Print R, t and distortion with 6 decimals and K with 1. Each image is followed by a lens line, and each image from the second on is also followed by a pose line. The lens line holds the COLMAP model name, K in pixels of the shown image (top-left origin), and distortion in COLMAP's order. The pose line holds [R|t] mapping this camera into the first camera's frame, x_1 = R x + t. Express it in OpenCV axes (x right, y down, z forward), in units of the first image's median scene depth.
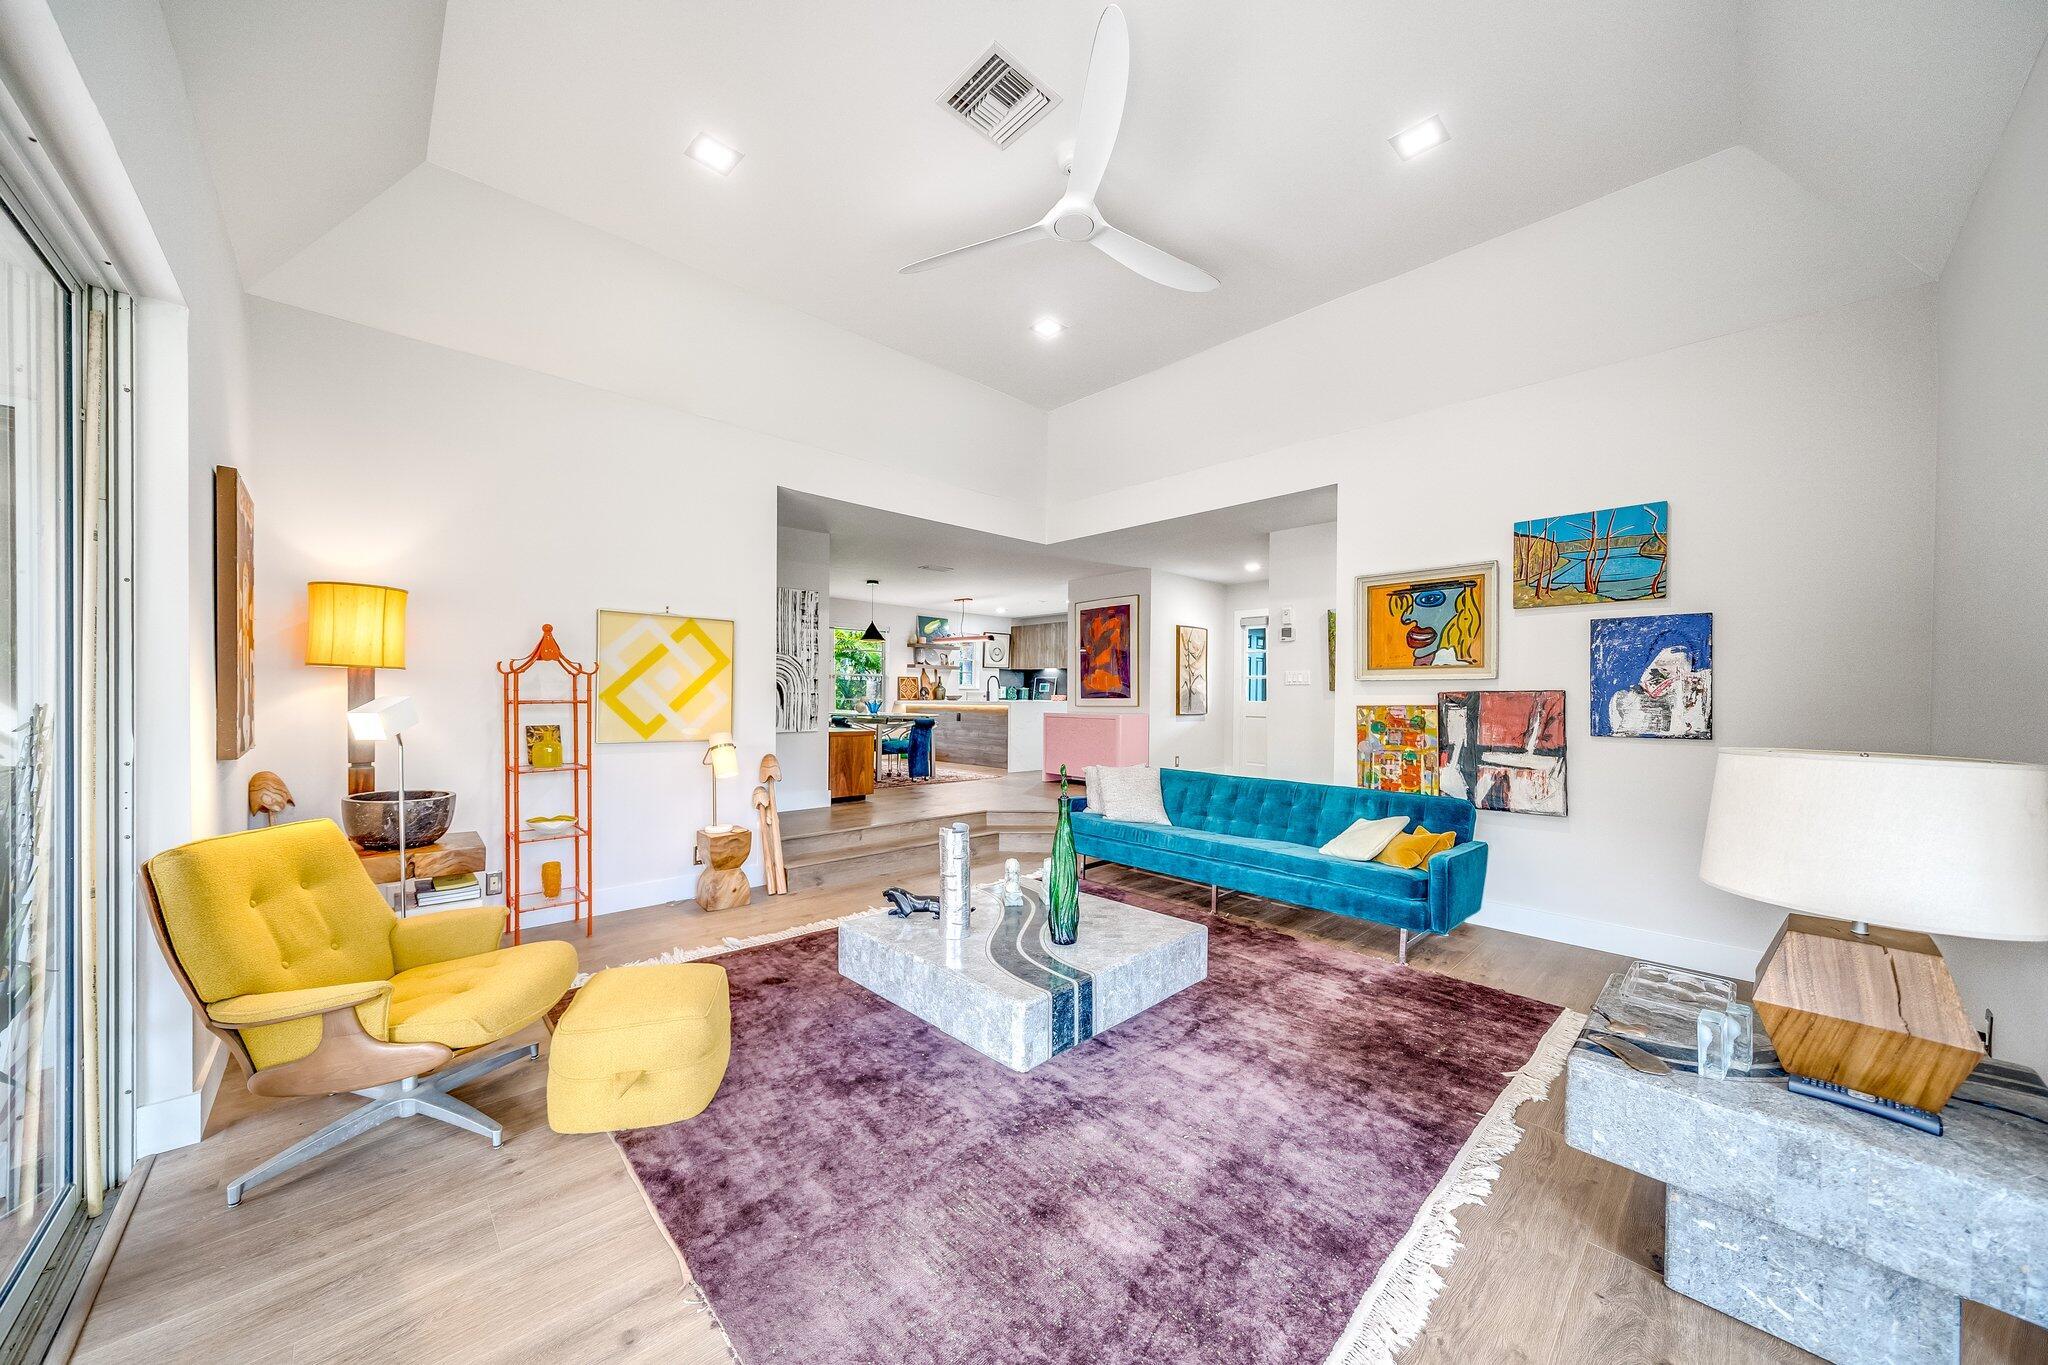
lens RADIAL K [[708.0, 0, 1043.7], [0, 708.0, 703.7], [0, 0, 1]] dist [0.000945, -0.000139]
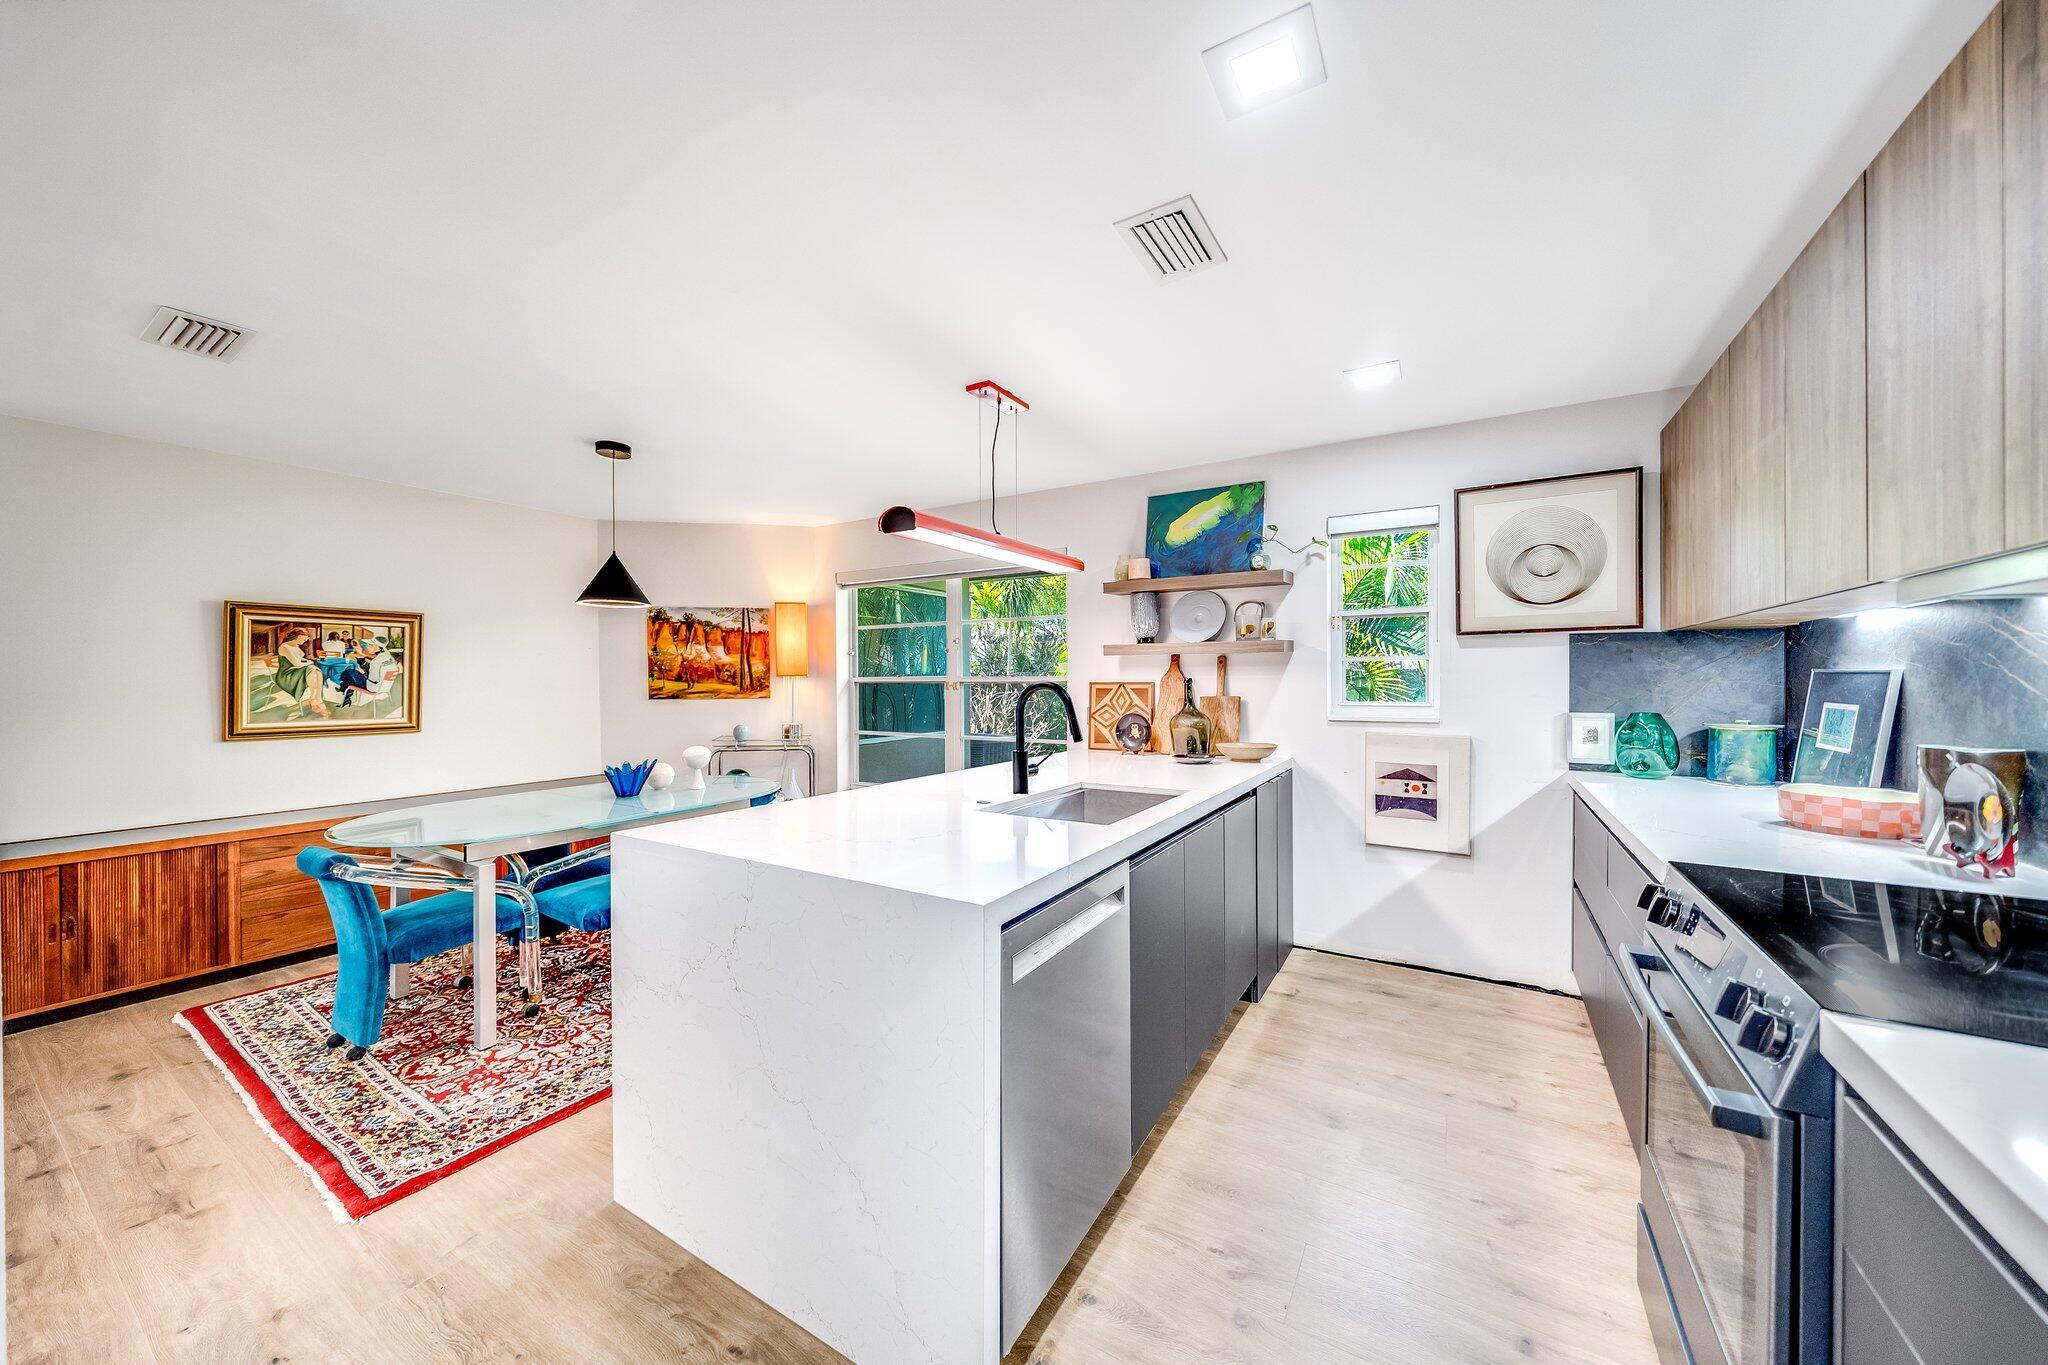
lens RADIAL K [[708.0, 0, 1024.2], [0, 708.0, 678.3], [0, 0, 1]] dist [0.000945, -0.000139]
pose [[0.230332, -0.010352, -0.973057, 0.134219], [-0.005527, 0.999913, -0.011946, -0.034355], [0.973096, 0.008129, 0.230255, 0.861153]]
